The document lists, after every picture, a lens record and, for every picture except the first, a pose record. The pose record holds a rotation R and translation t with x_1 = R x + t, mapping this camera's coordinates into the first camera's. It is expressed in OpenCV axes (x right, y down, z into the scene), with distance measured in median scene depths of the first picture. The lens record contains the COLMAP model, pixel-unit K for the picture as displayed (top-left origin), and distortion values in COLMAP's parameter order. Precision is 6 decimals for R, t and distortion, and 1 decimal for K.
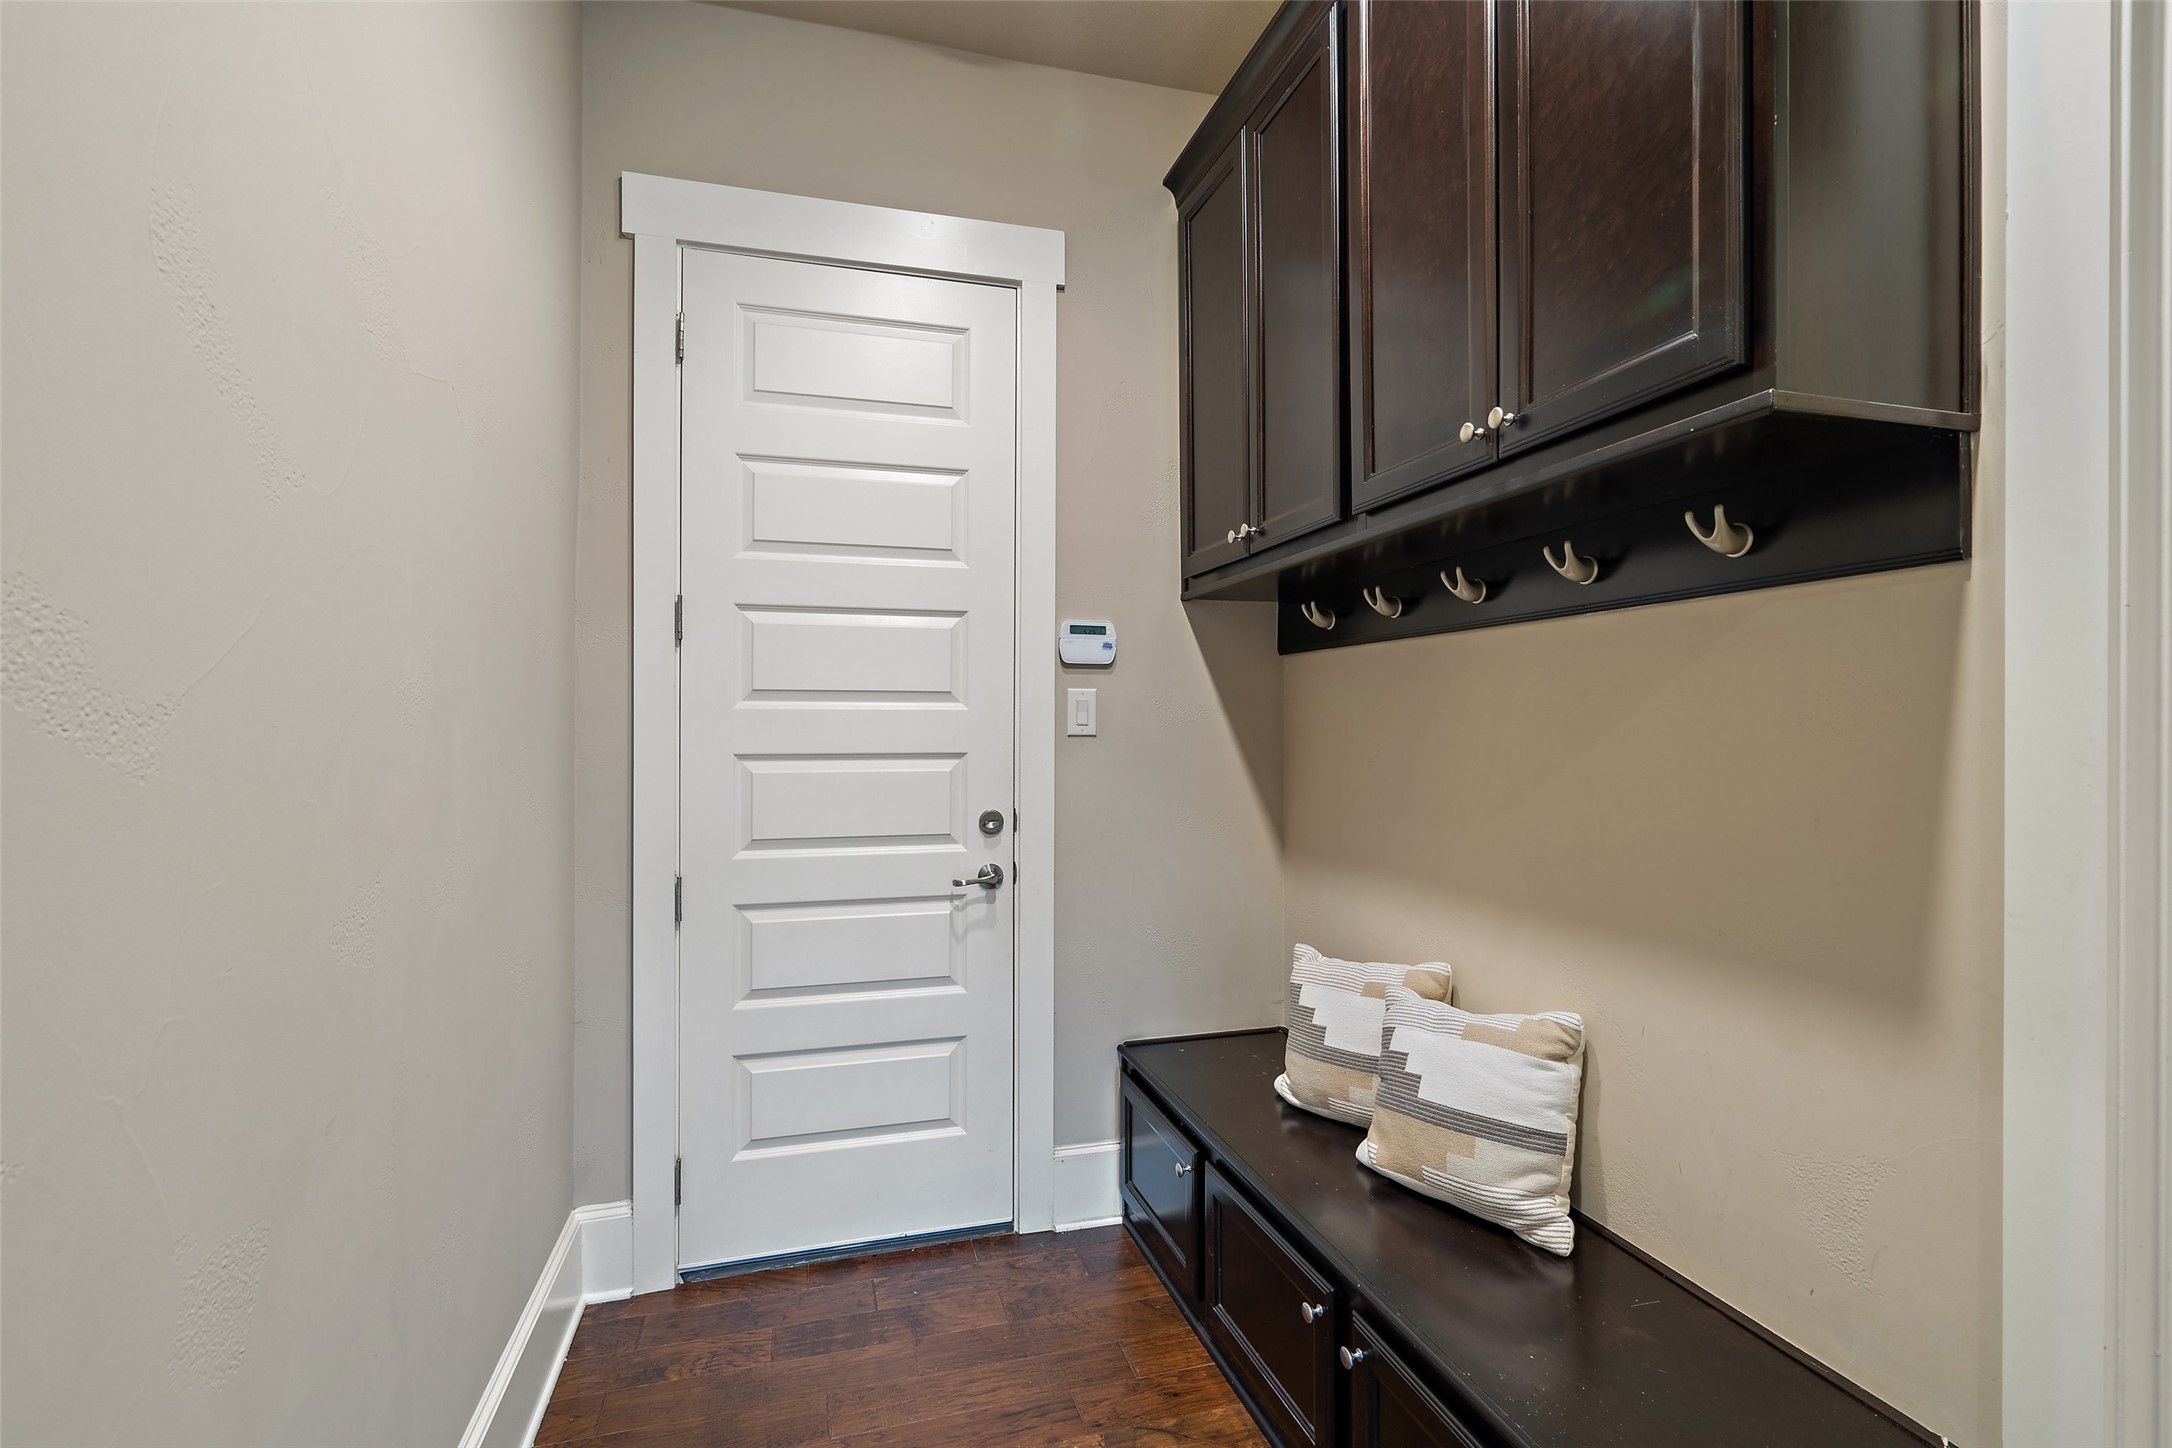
lens RADIAL K [[988.0, 0, 1089.9], [0, 988.0, 721.3], [0, 0, 1]] dist [0.010450, 0.000922]
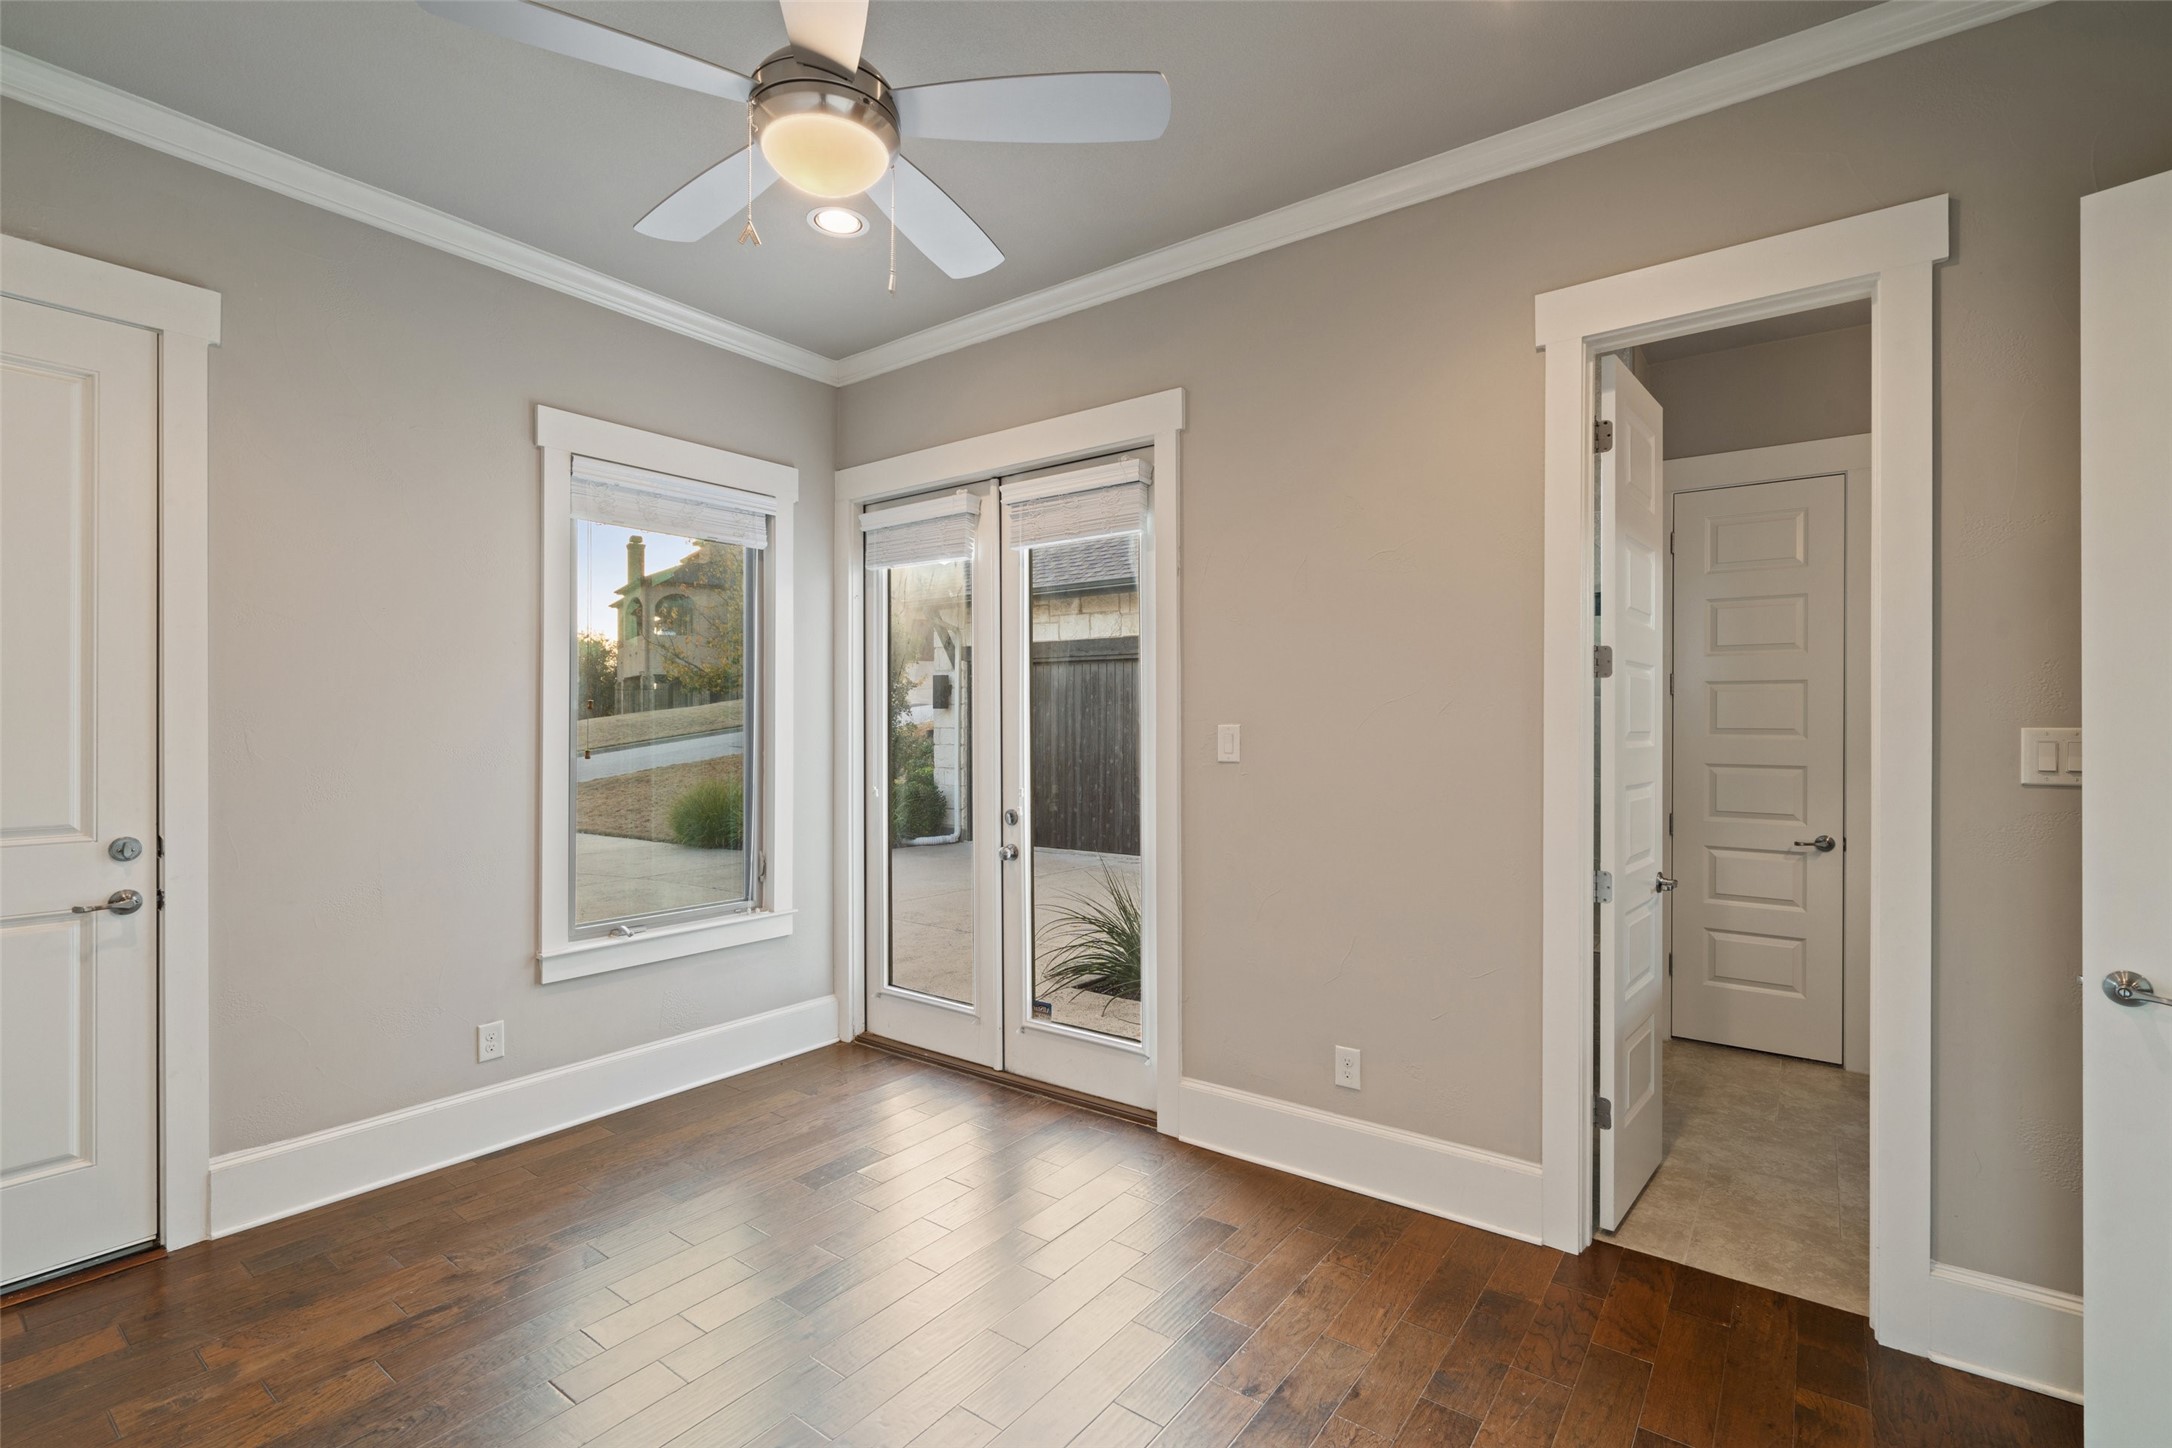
lens RADIAL K [[988.0, 0, 1085.8], [0, 988.0, 734.7], [0, 0, 1]] dist [0.010450, 0.000922]
pose [[0.776135, -0.002914, 0.630560, 0.017308], [0.003530, 0.999994, 0.000277, -0.008073], [-0.630557, 0.002011, 0.776141, -0.397383]]
